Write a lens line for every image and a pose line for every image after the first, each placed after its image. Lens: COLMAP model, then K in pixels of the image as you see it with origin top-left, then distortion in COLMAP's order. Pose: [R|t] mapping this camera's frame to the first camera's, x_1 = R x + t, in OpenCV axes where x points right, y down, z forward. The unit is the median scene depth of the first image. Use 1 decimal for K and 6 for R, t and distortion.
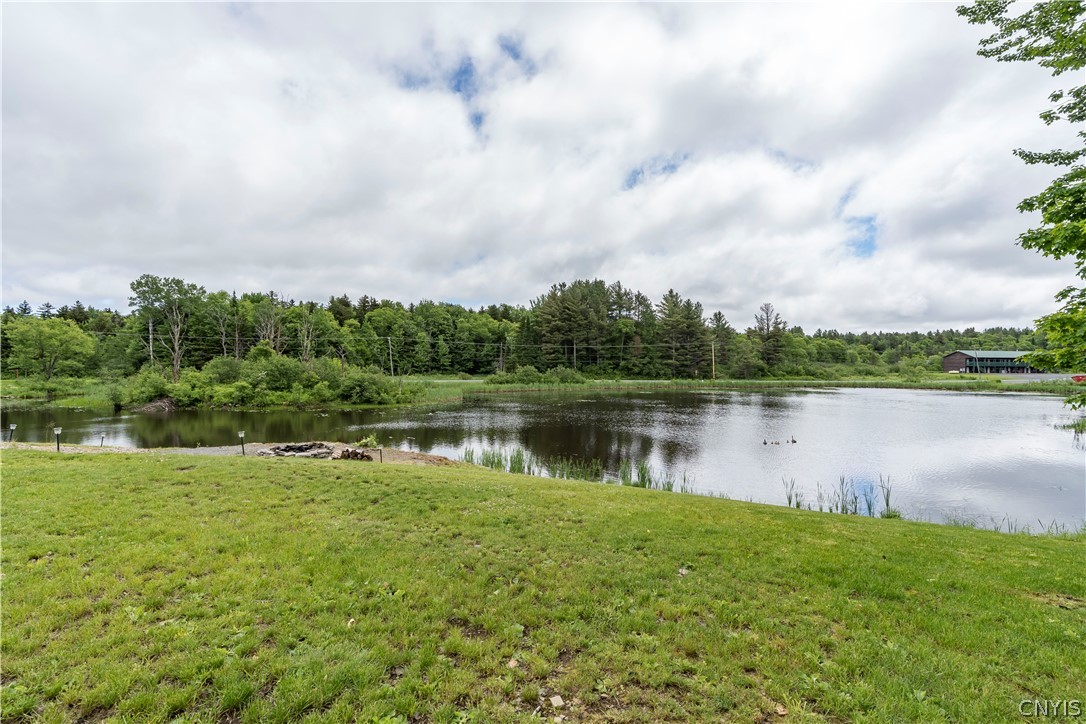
lens RADIAL K [[499.4, 0, 542.5], [0, 499.4, 358.6], [0, 0, 1]] dist [-0.001379, 0.000727]
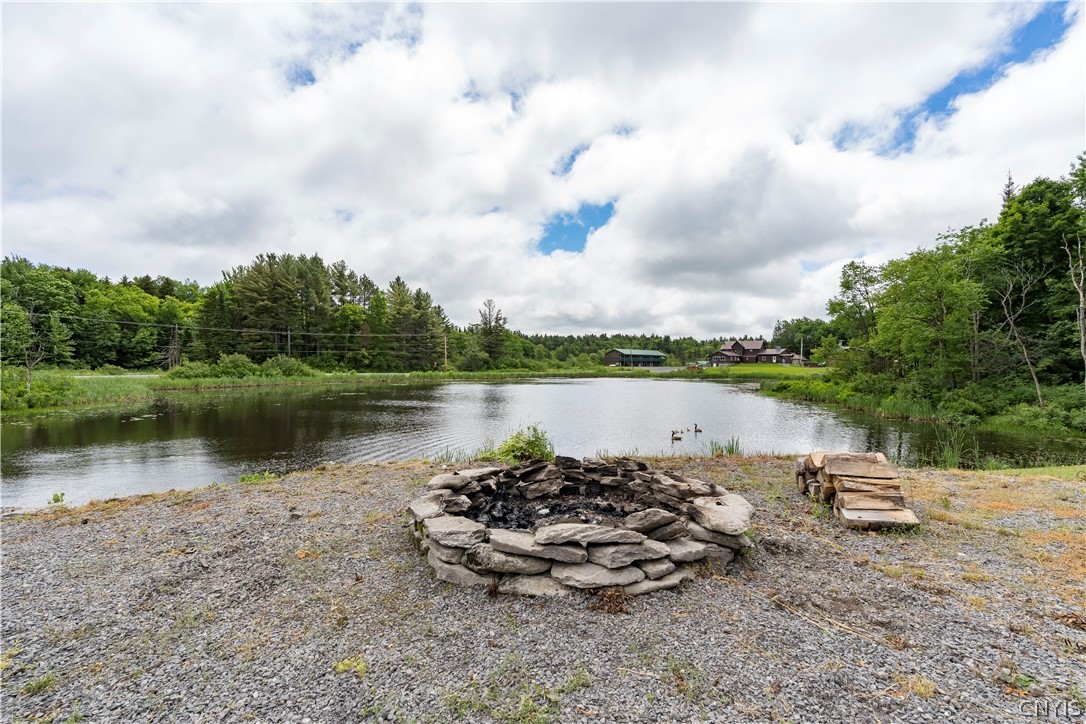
lens RADIAL K [[499.4, 0, 542.5], [0, 499.4, 369.7], [0, 0, 1]] dist [-0.001379, 0.000727]
pose [[0.816664, -0.004448, 0.577096, -0.064568], [-0.010600, 0.999686, 0.022706, 0.011588], [-0.577016, -0.024660, 0.816360, 0.081758]]
